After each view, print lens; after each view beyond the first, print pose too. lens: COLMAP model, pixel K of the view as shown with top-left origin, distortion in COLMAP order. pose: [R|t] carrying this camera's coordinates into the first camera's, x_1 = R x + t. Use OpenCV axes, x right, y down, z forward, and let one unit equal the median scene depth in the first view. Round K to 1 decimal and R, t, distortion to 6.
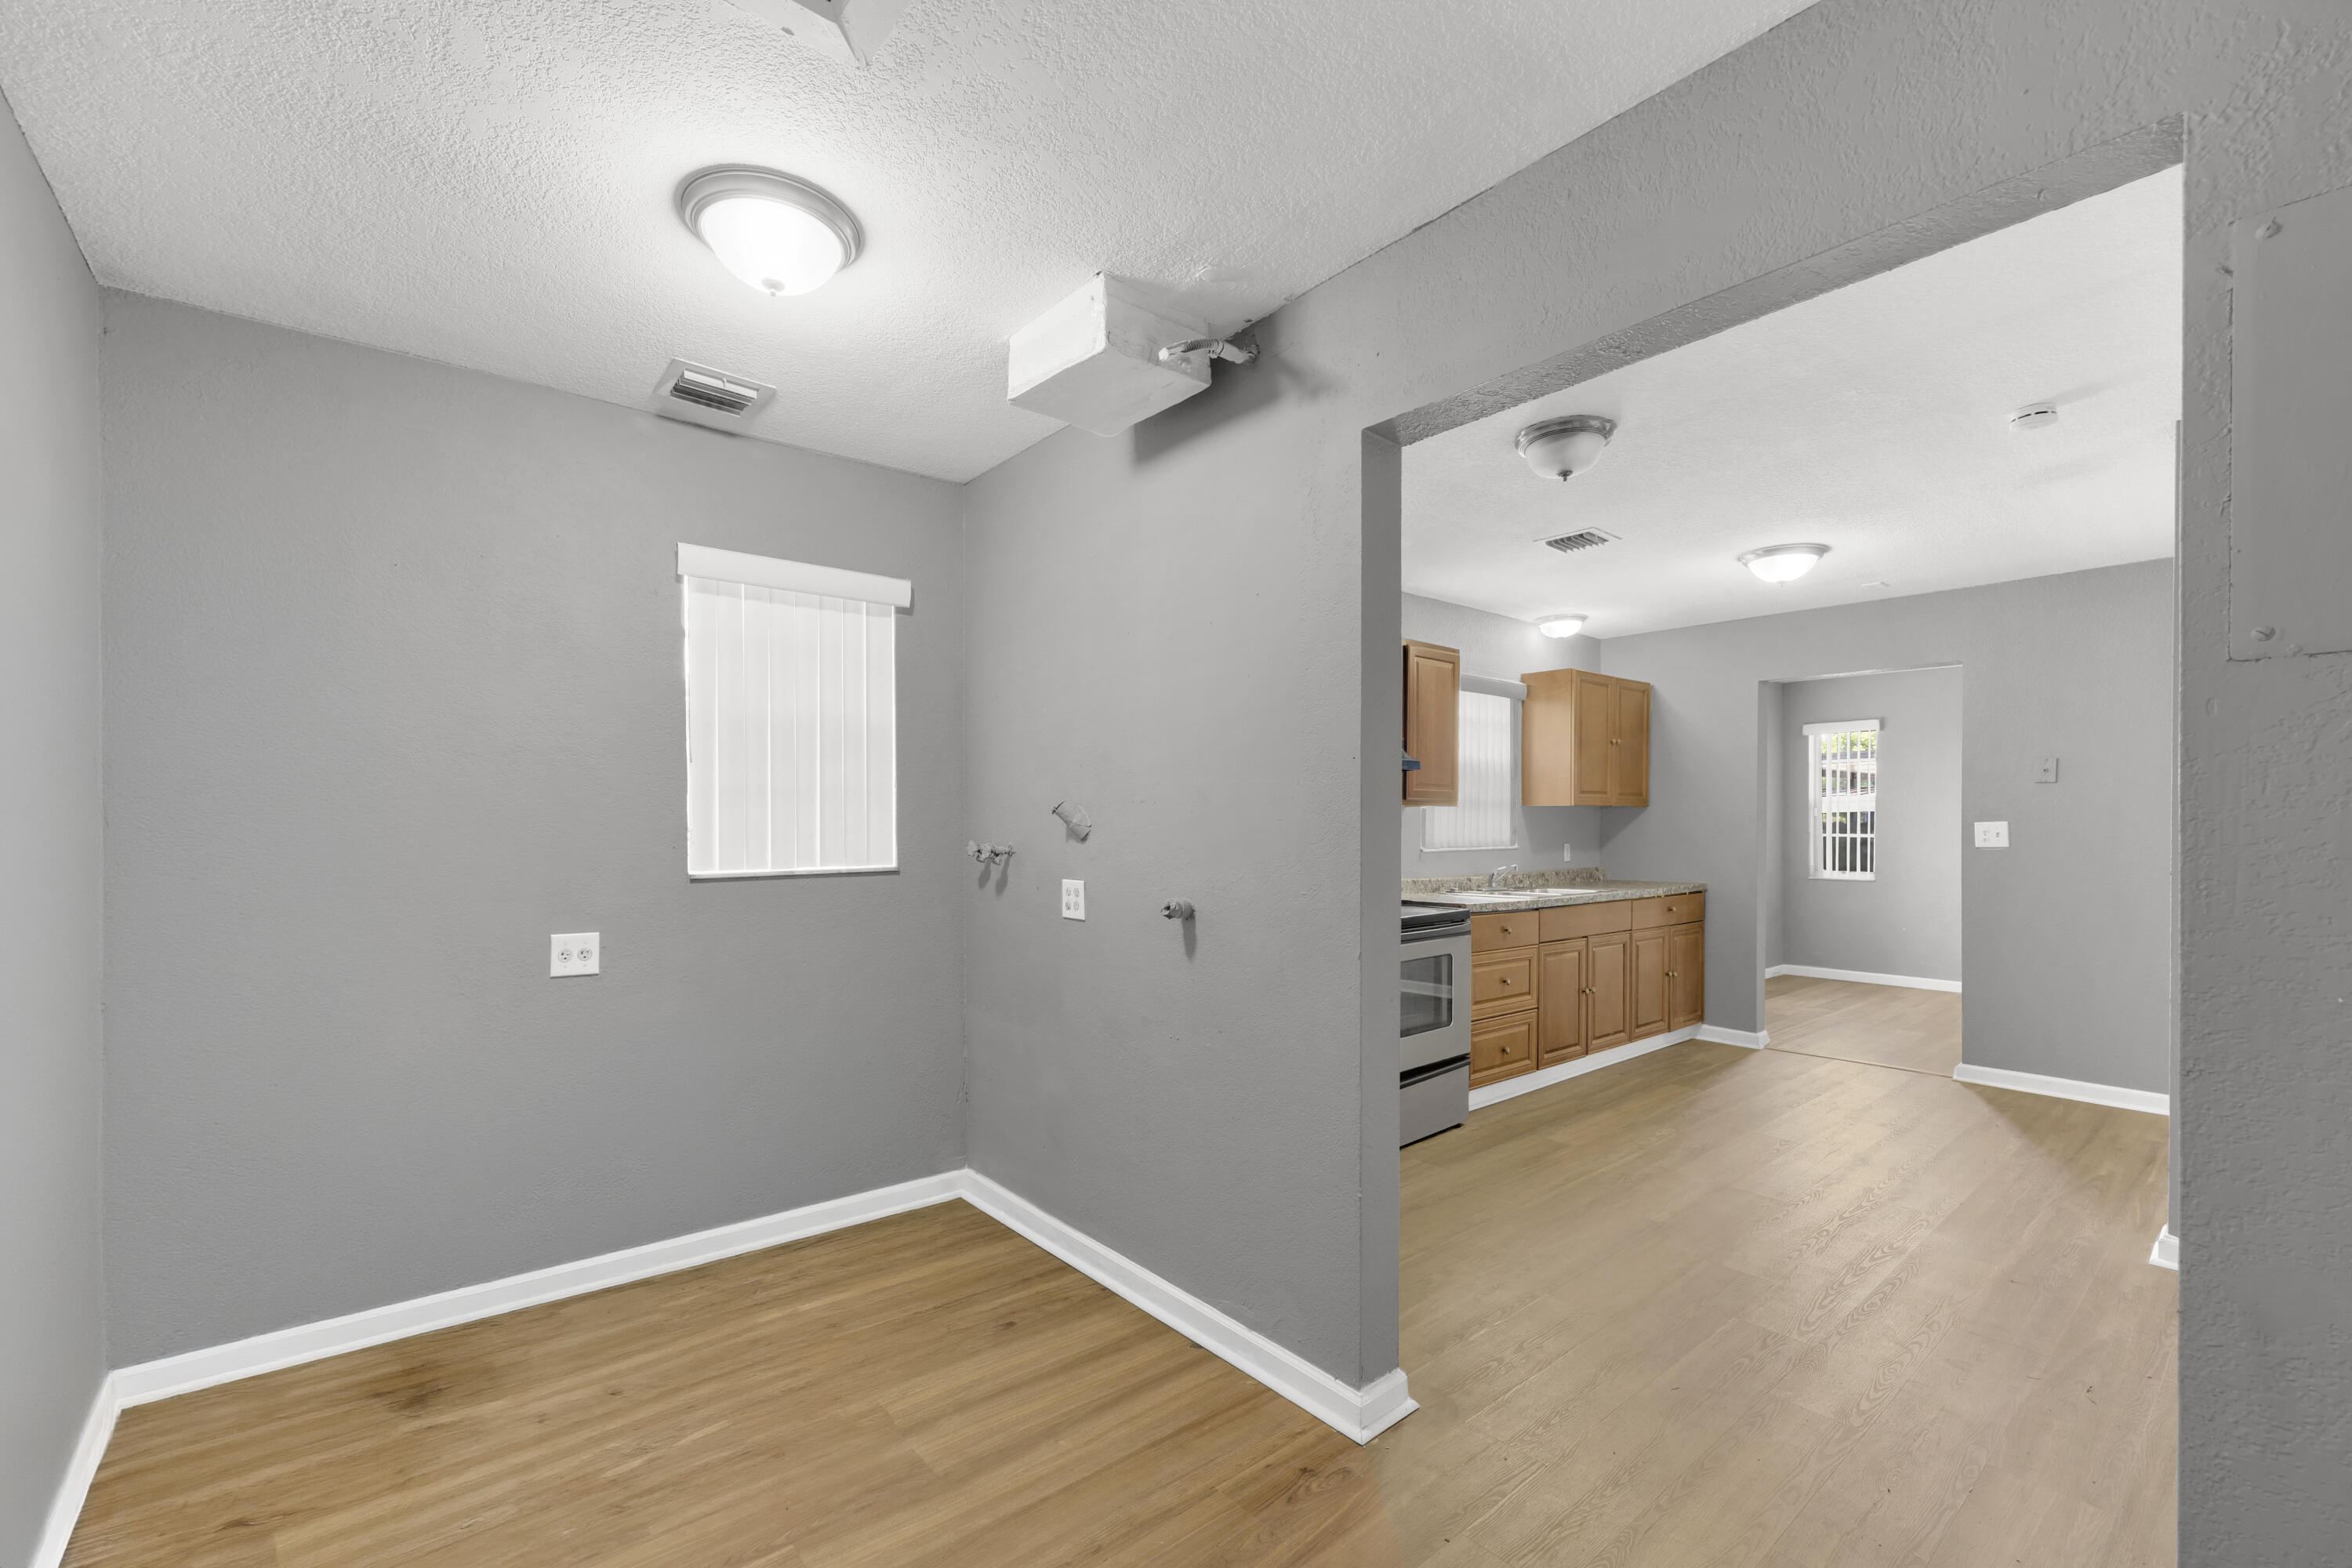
lens RADIAL K [[957.3, 0, 1171.9], [0, 957.3, 800.4], [0, 0, 1]] dist [0.000663, 0.000173]
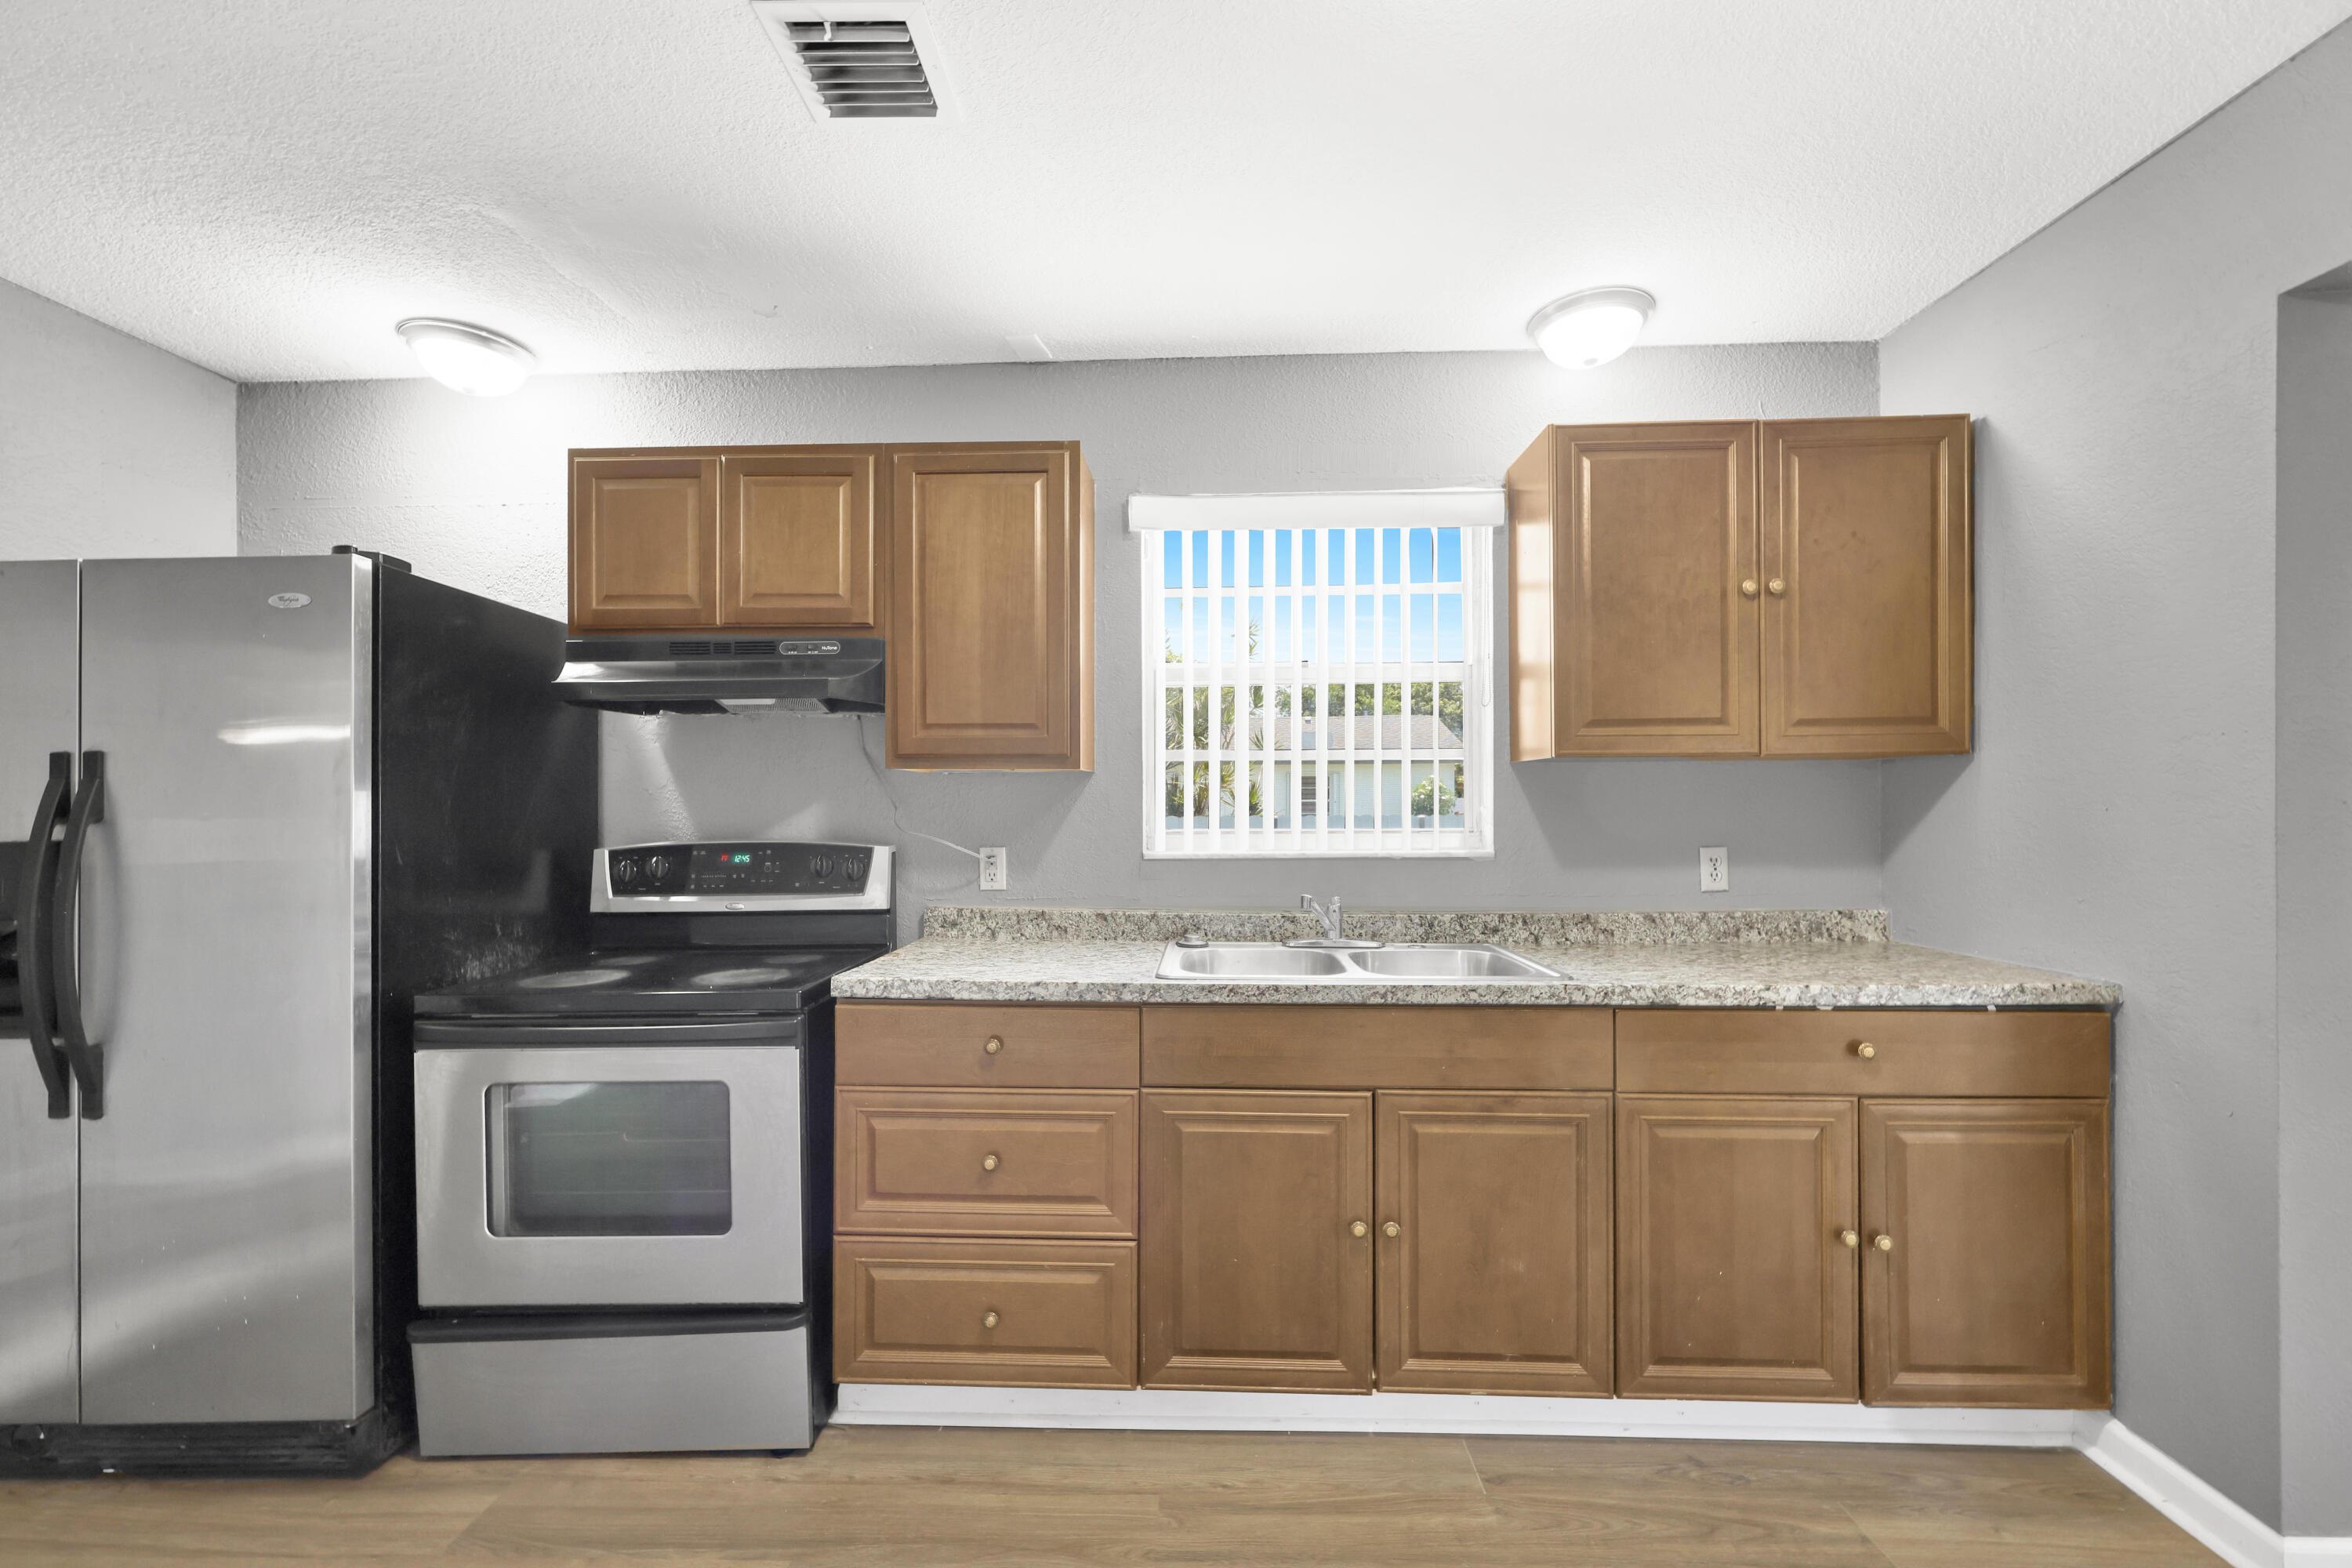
lens RADIAL K [[957.3, 0, 1171.9], [0, 957.3, 800.4], [0, 0, 1]] dist [0.000663, 0.000173]
pose [[0.749828, -0.009003, -0.661571, 0.531473], [0.020050, 0.999757, 0.009119, 0.014987], [0.661329, -0.020103, 0.749827, 0.547702]]
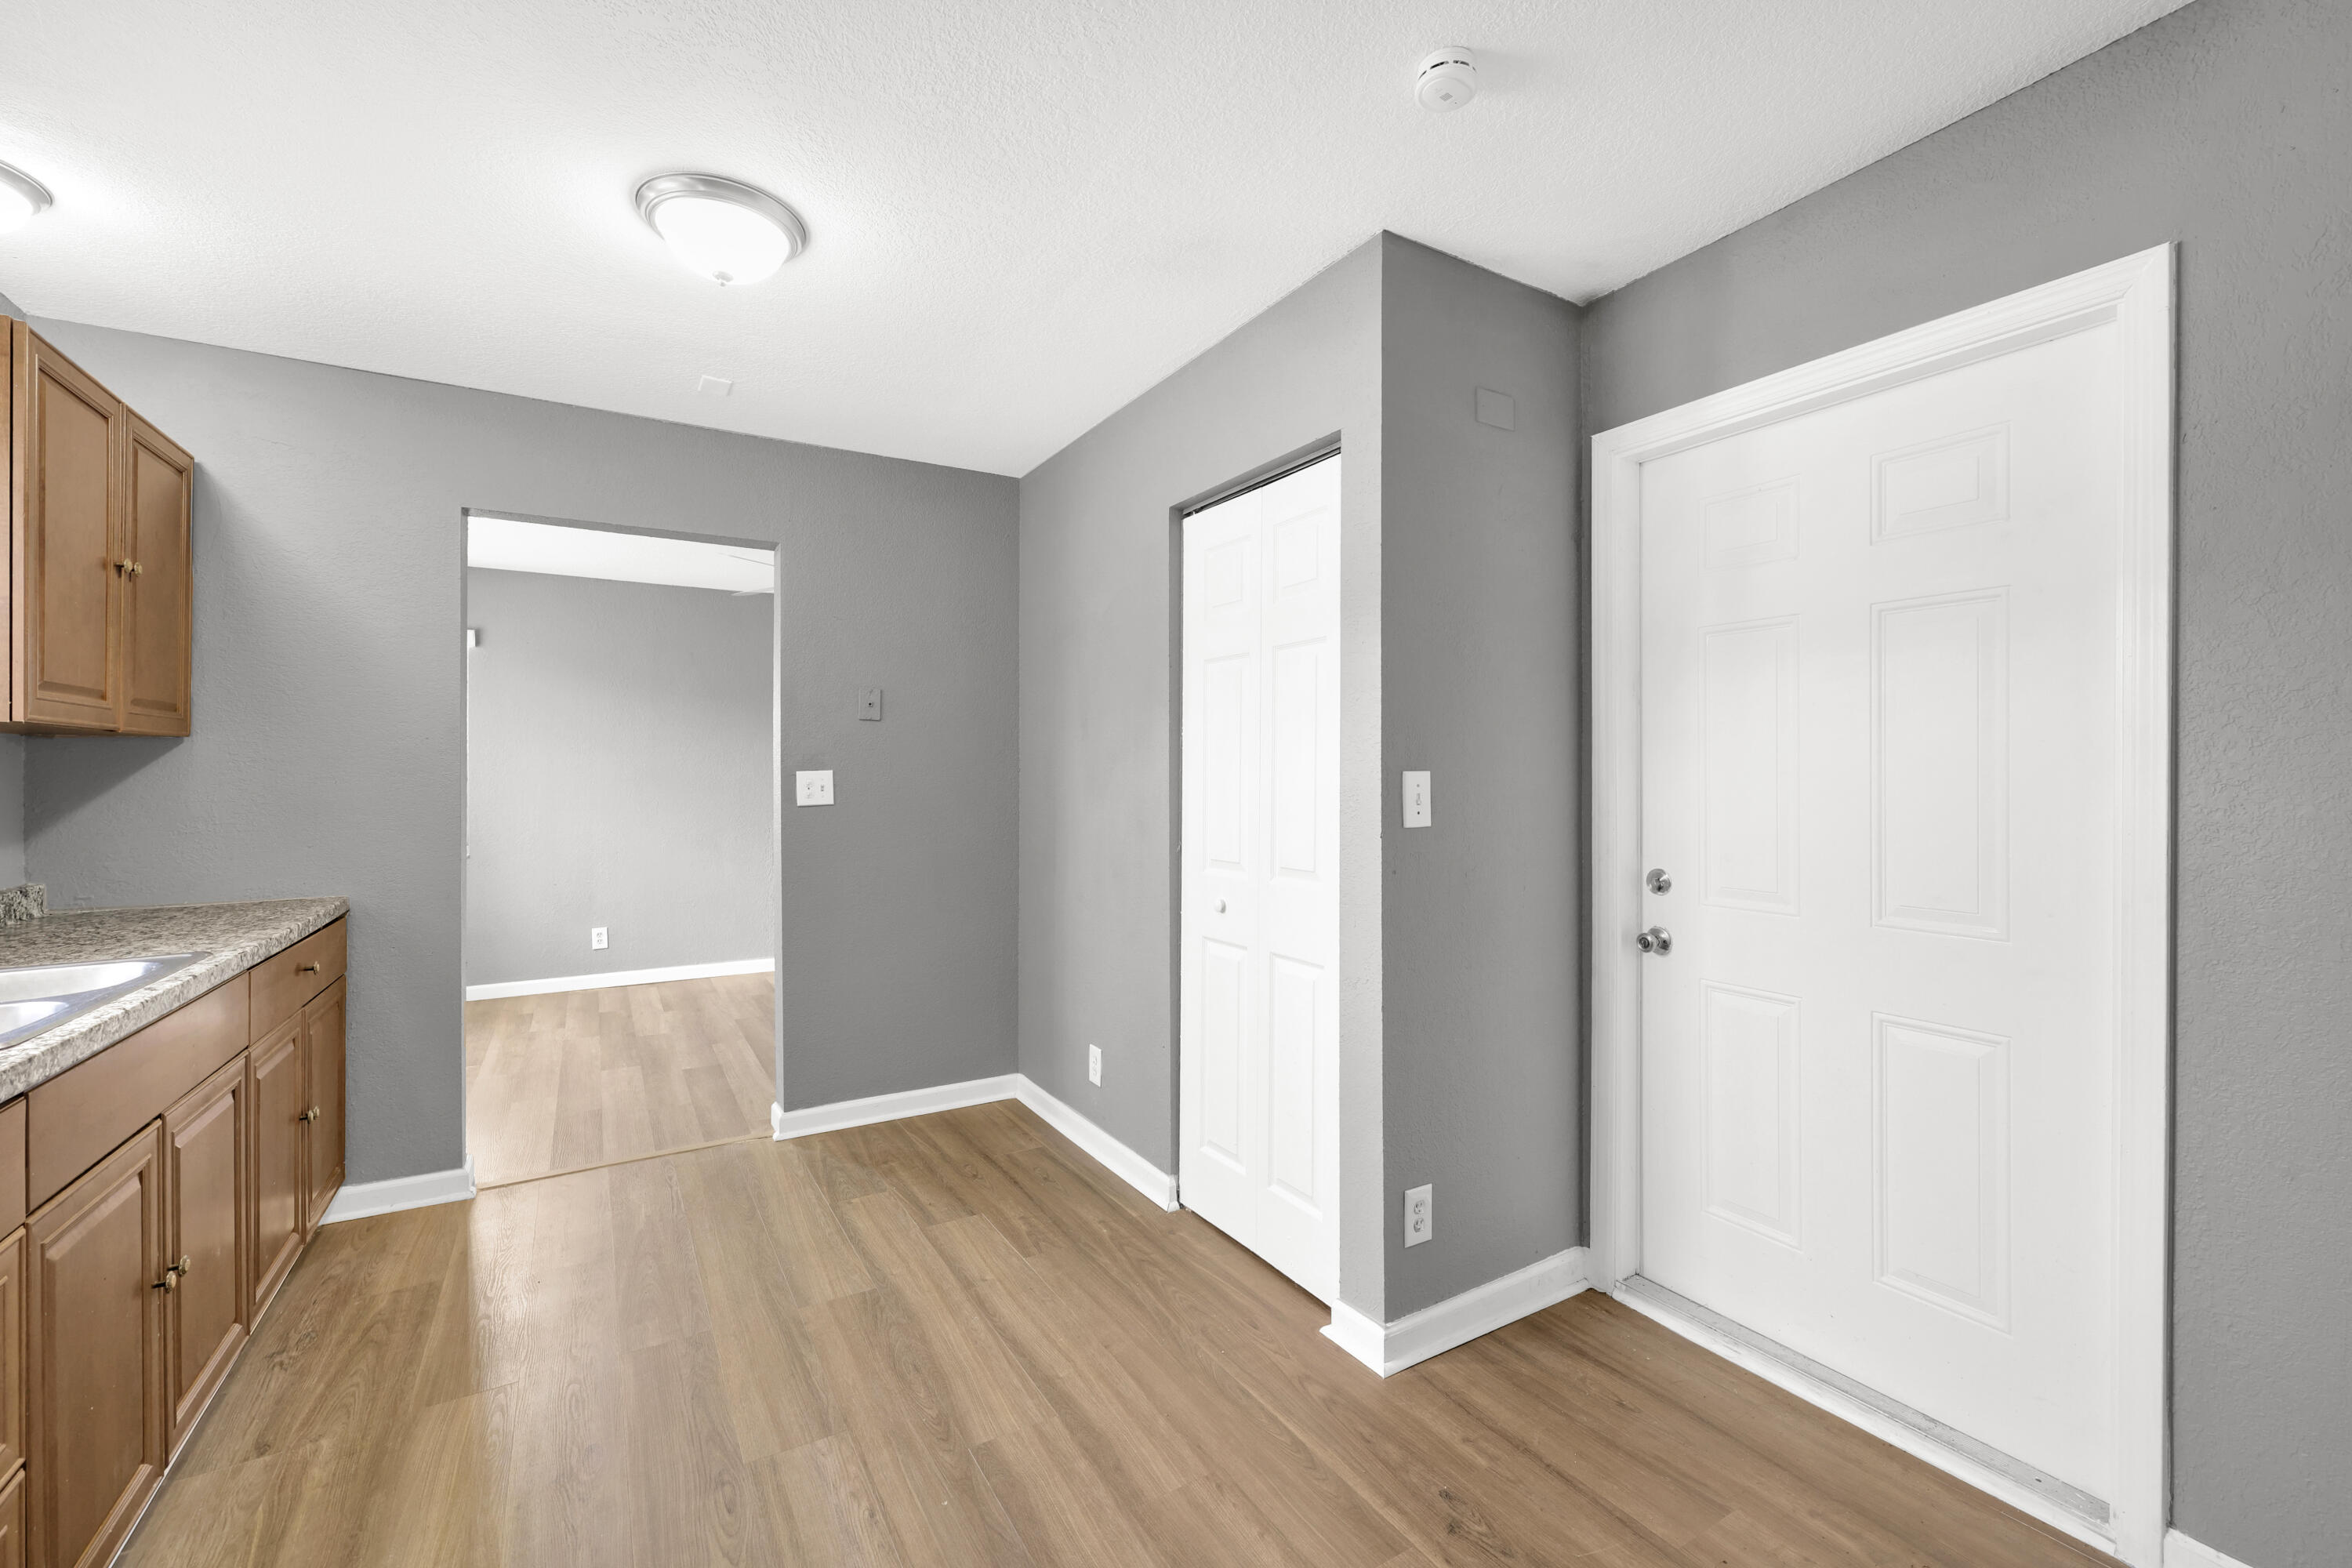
lens RADIAL K [[970.8, 0, 1176.5], [0, 970.8, 779.4], [0, 0, 1]] dist [-0.010335, -0.000015]
pose [[0.152787, -0.010304, 0.988205, 0.135928], [-0.018585, 0.999739, 0.013298, 0.011593], [-0.988084, -0.020397, 0.152556, 0.506384]]
